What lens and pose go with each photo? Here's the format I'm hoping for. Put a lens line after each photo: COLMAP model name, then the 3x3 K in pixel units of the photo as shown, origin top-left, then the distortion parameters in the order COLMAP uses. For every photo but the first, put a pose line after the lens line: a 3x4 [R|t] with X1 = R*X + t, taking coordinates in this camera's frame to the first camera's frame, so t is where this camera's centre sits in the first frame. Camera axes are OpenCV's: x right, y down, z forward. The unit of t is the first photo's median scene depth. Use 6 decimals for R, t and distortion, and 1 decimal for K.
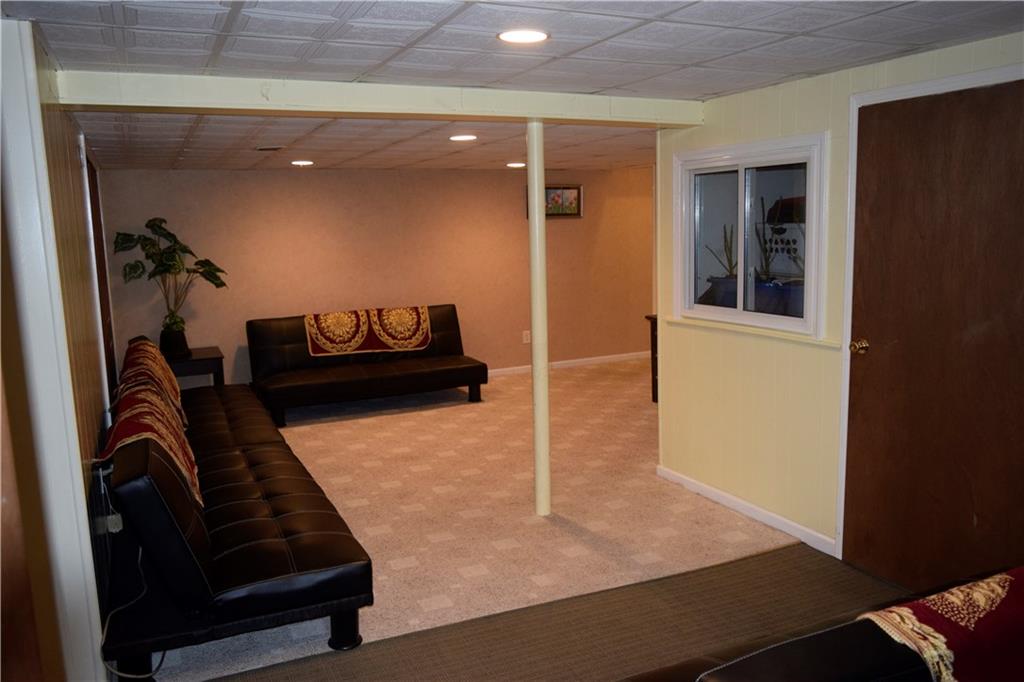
lens RADIAL K [[788.7, 0, 512.0], [0, 788.7, 341.0], [0, 0, 1]] dist [-0.014702, -0.002368]
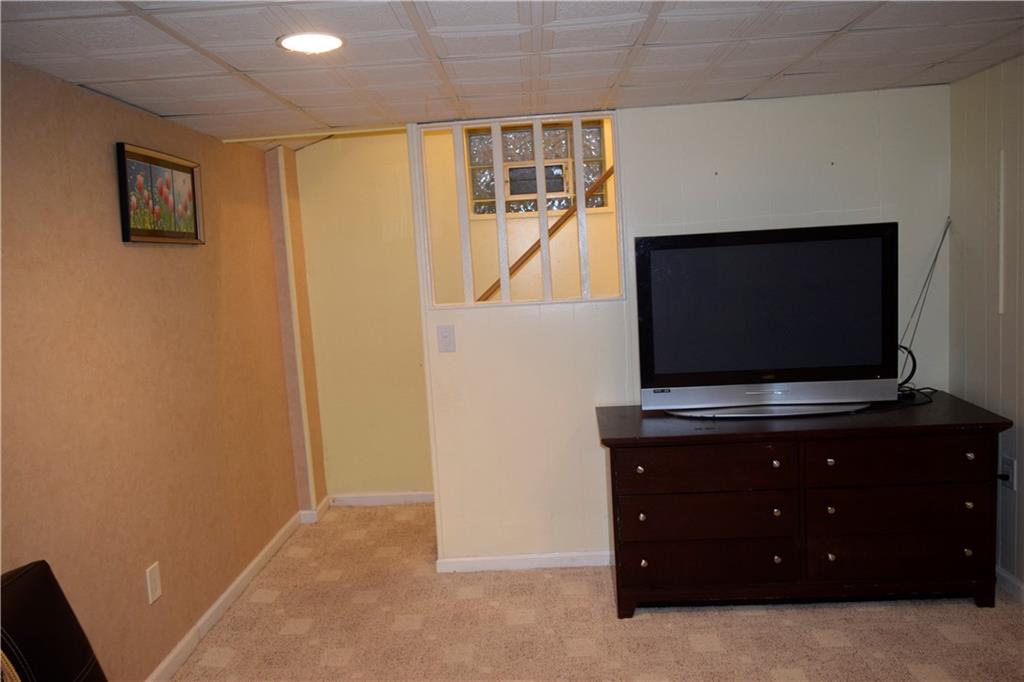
lens RADIAL K [[788.7, 0, 512.0], [0, 788.7, 341.0], [0, 0, 1]] dist [-0.014702, -0.002368]
pose [[0.446108, -0.098319, 0.889562, -0.243958], [0.181951, 0.983153, 0.017417, -0.102148], [-0.876288, 0.154087, 0.456482, 0.814101]]
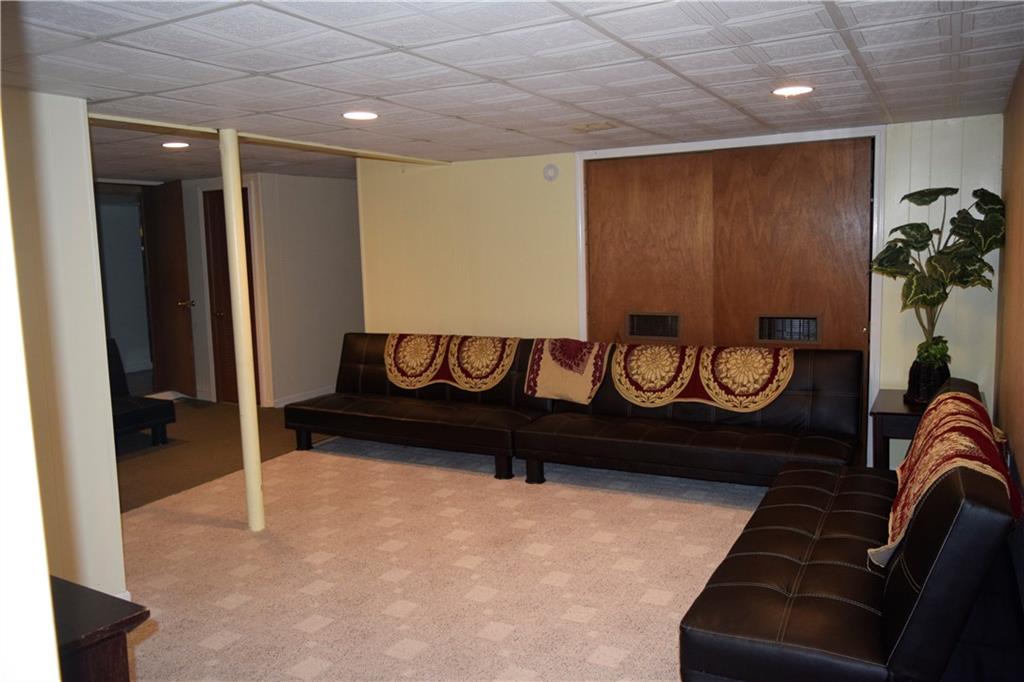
lens RADIAL K [[788.7, 0, 512.0], [0, 788.7, 341.0], [0, 0, 1]] dist [-0.014702, -0.002368]
pose [[-0.806540, 0.122205, -0.578411, 0.204452], [-0.036229, 0.966345, 0.254684, -0.169891], [0.590068, 0.226368, -0.774969, 1.207545]]
